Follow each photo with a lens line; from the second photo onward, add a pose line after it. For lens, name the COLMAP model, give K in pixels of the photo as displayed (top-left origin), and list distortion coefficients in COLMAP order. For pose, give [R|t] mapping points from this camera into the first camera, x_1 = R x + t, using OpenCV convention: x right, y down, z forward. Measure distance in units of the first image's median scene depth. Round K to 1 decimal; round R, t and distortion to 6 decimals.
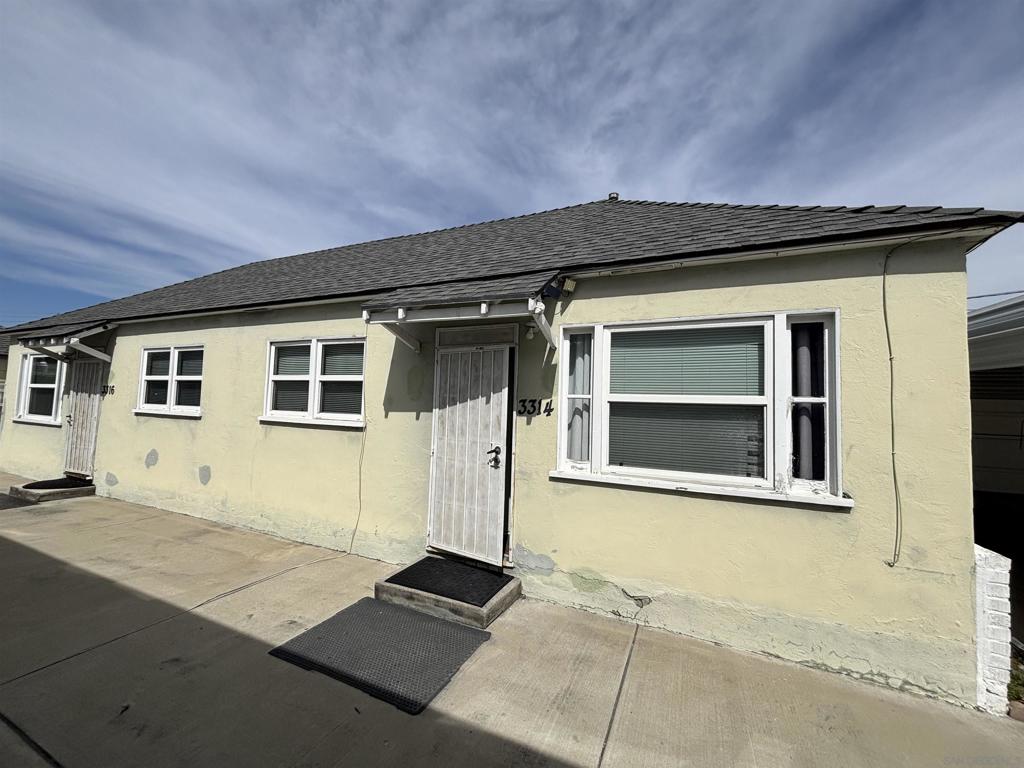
lens RADIAL K [[406.6, 0, 513.7], [0, 406.6, 386.2], [0, 0, 1]] dist [0.000151, -0.000276]
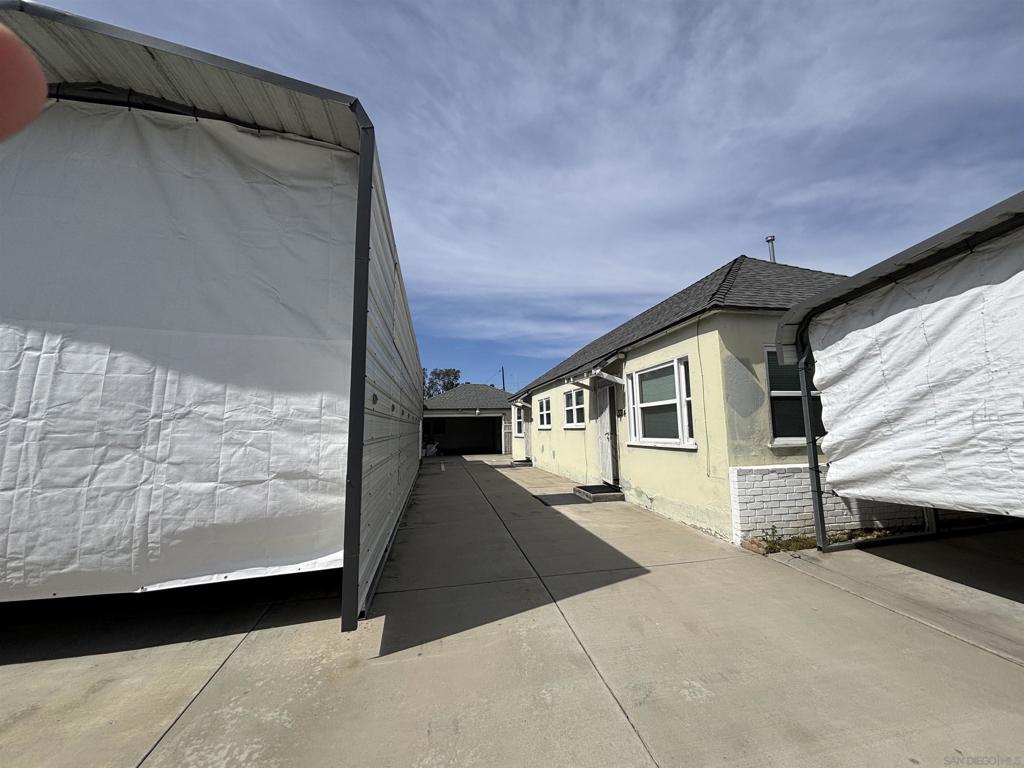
lens RADIAL K [[406.6, 0, 511.0], [0, 406.6, 383.3], [0, 0, 1]] dist [0.000151, -0.000276]
pose [[0.560175, -0.142207, -0.816077, 1.597415], [0.093730, 0.989709, -0.108125, 0.077990], [0.823055, -0.015922, 0.567739, -0.745932]]
